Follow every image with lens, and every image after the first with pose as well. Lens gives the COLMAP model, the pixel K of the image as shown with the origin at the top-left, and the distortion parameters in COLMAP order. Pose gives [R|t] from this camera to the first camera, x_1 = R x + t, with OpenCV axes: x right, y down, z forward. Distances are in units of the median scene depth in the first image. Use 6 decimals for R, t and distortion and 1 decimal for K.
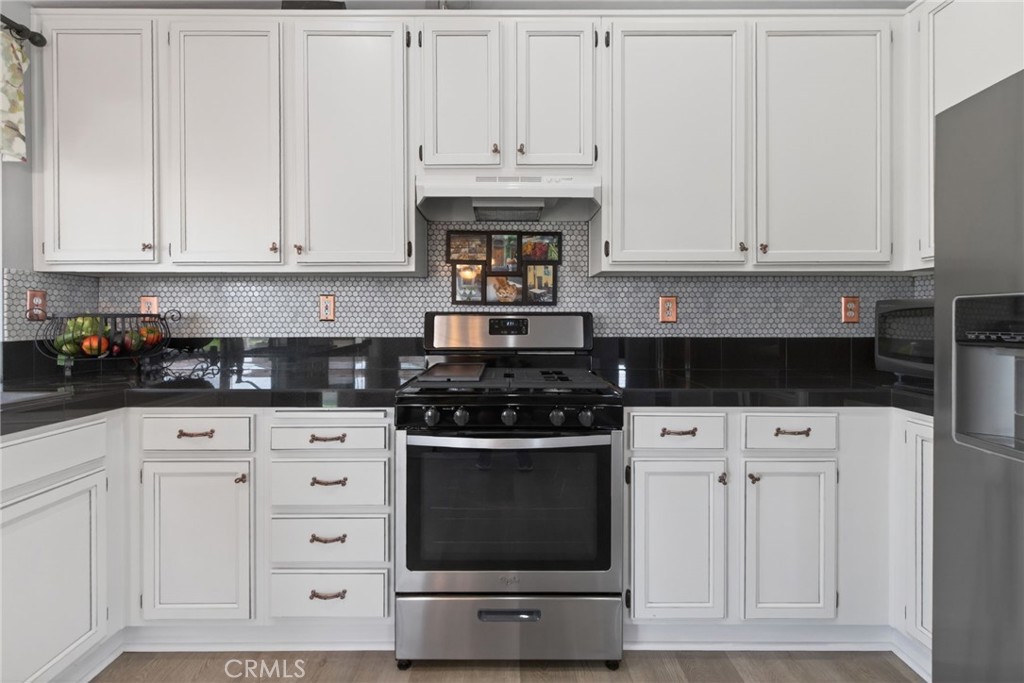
lens RADIAL K [[475.8, 0, 509.0], [0, 475.8, 320.0], [0, 0, 1]] dist [0.001903, -0.000642]
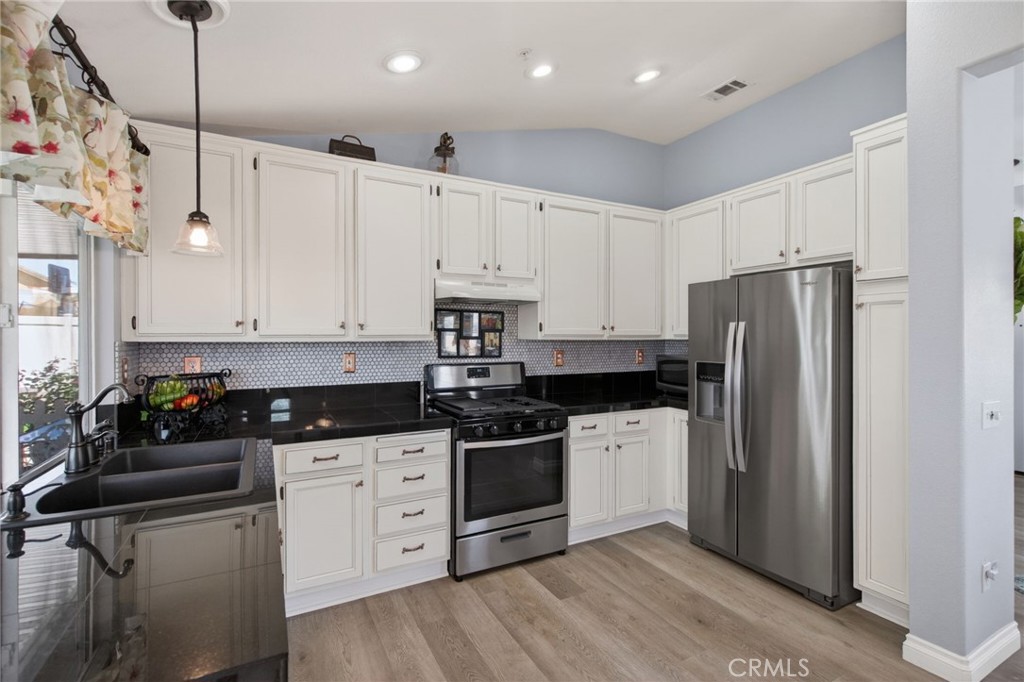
lens RADIAL K [[470.6, 0, 511.8], [0, 470.6, 335.1], [0, 0, 1]] dist [-0.000976, -0.000246]
pose [[0.884064, 0.001030, 0.467364, -0.678843], [0.000084, 0.999997, -0.002363, -0.114736], [-0.467365, 0.002128, 0.884062, -0.460515]]
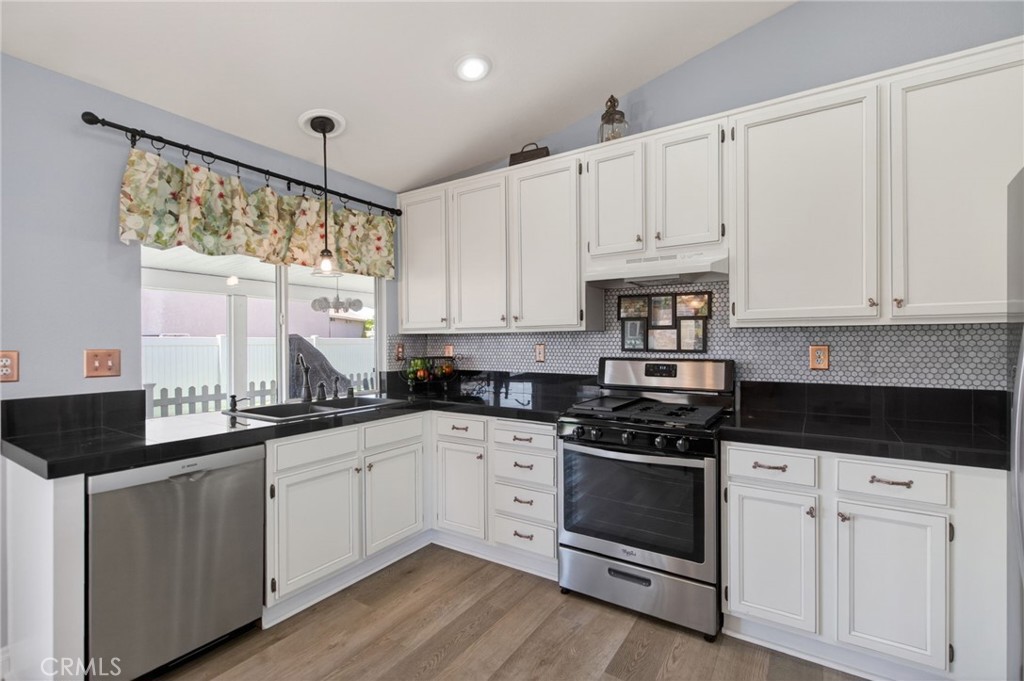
lens RADIAL K [[465.5, 0, 509.1], [0, 465.5, 343.2], [0, 0, 1]] dist [-0.000325, -0.000704]
pose [[0.831373, -0.002476, -0.555709, 0.380366], [0.004346, 0.999988, 0.002046, -0.067083], [0.555698, -0.004116, 0.831374, -0.281853]]
